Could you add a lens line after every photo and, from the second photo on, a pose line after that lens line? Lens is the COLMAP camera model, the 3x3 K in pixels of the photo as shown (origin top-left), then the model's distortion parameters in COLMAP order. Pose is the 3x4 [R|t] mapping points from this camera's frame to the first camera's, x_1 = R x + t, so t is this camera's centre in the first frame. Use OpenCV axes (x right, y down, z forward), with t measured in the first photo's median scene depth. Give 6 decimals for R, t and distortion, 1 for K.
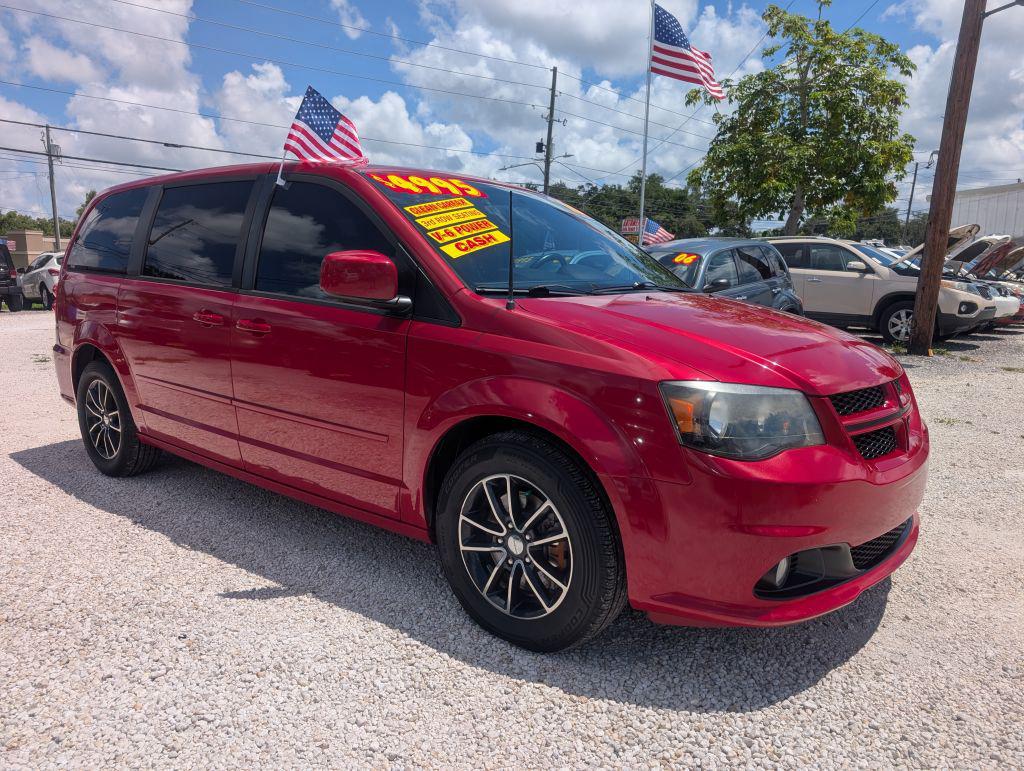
lens RADIAL K [[742.5, 0, 494.6], [0, 742.5, 390.9], [0, 0, 1]] dist [0.013837, -0.011052]
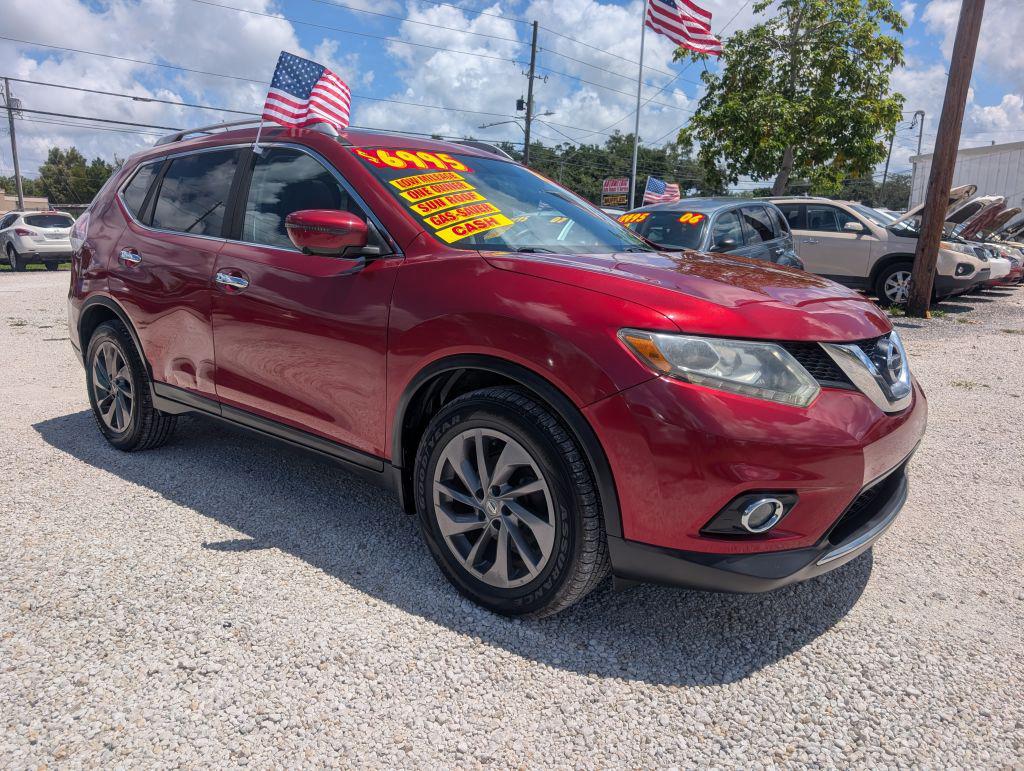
lens RADIAL K [[742.5, 0, 494.2], [0, 742.5, 386.5], [0, 0, 1]] dist [0.013837, -0.011052]
pose [[0.999455, -0.004501, 0.032696, -0.092122], [0.003033, 0.998990, 0.044820, -0.005479], [-0.032865, -0.044697, 0.998460, 0.061565]]
